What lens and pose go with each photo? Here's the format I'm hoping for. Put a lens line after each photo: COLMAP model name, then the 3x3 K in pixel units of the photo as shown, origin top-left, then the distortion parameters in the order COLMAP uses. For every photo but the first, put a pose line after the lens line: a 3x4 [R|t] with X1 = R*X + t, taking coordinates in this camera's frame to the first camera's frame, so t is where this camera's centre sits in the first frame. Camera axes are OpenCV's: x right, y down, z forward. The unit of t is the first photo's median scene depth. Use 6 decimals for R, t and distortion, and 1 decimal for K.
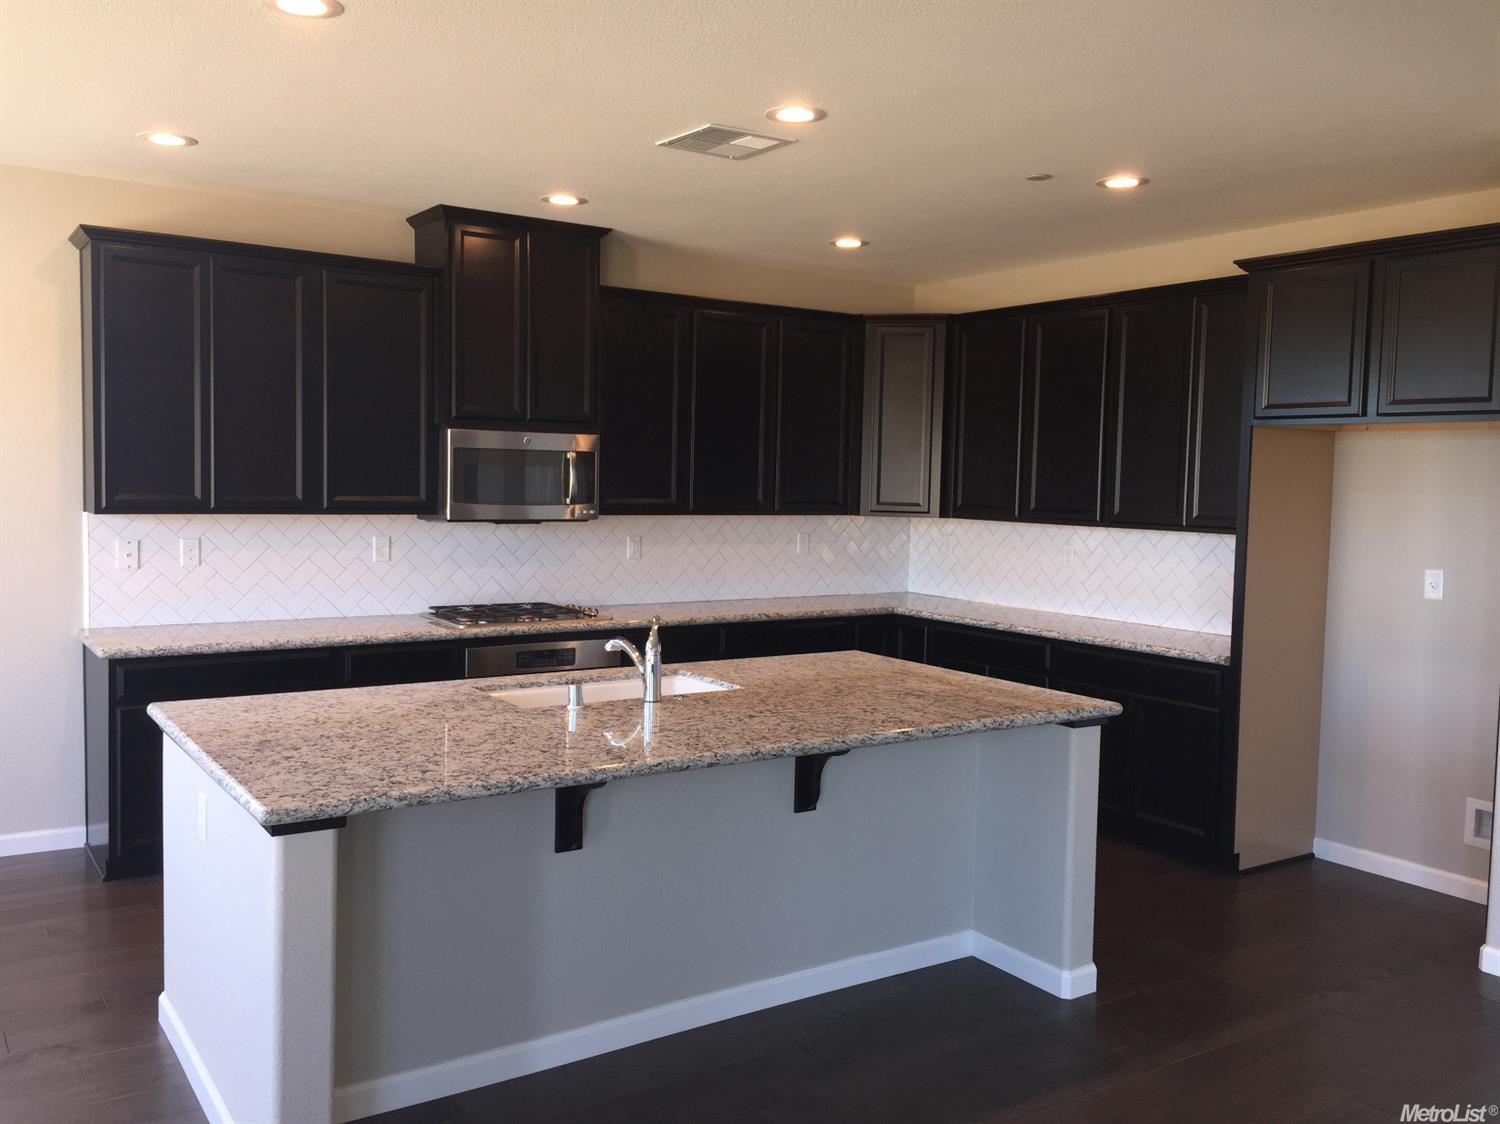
lens RADIAL K [[1278.9, 0, 750.0], [0, 1278.9, 562.0], [0, 0, 1]] dist [0.036748, -0.005051]
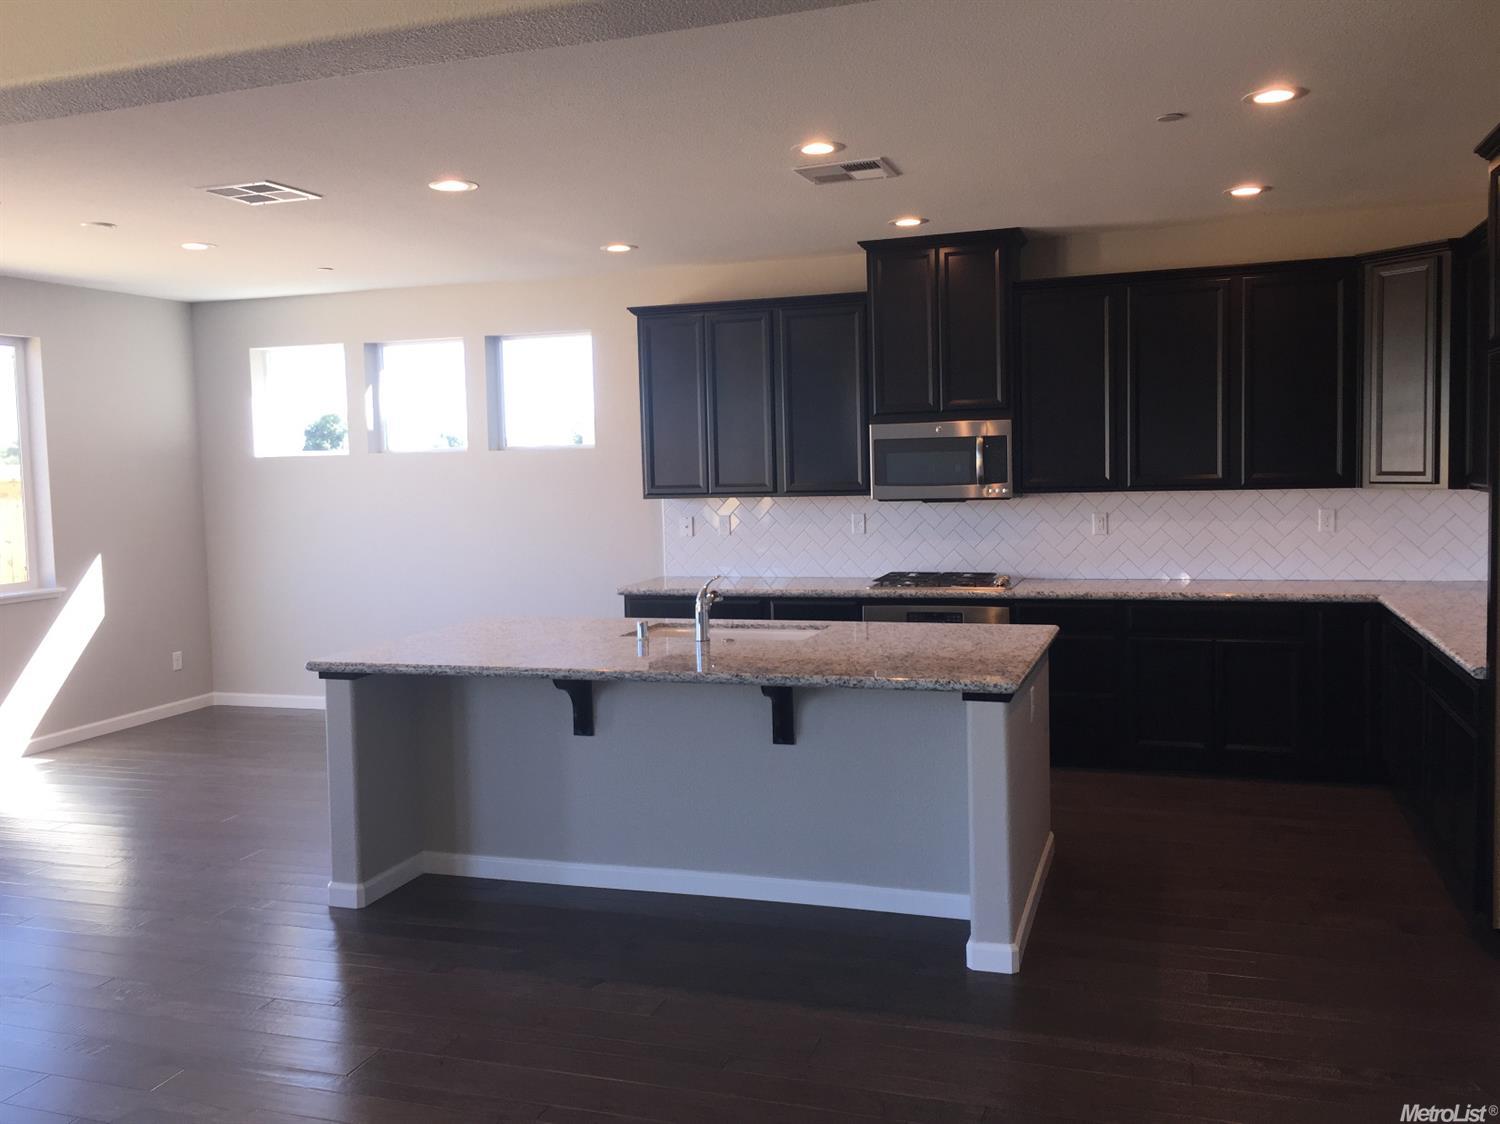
lens RADIAL K [[1294.2, 0, 750.0], [0, 1294.2, 562.0], [0, 0, 1]] dist [0.061080, 0.005691]
pose [[0.609352, 0.028585, -0.792384, 0.636056], [-0.014353, 0.999584, 0.025022, -0.003017], [0.792770, -0.003874, 0.609509, 0.154084]]
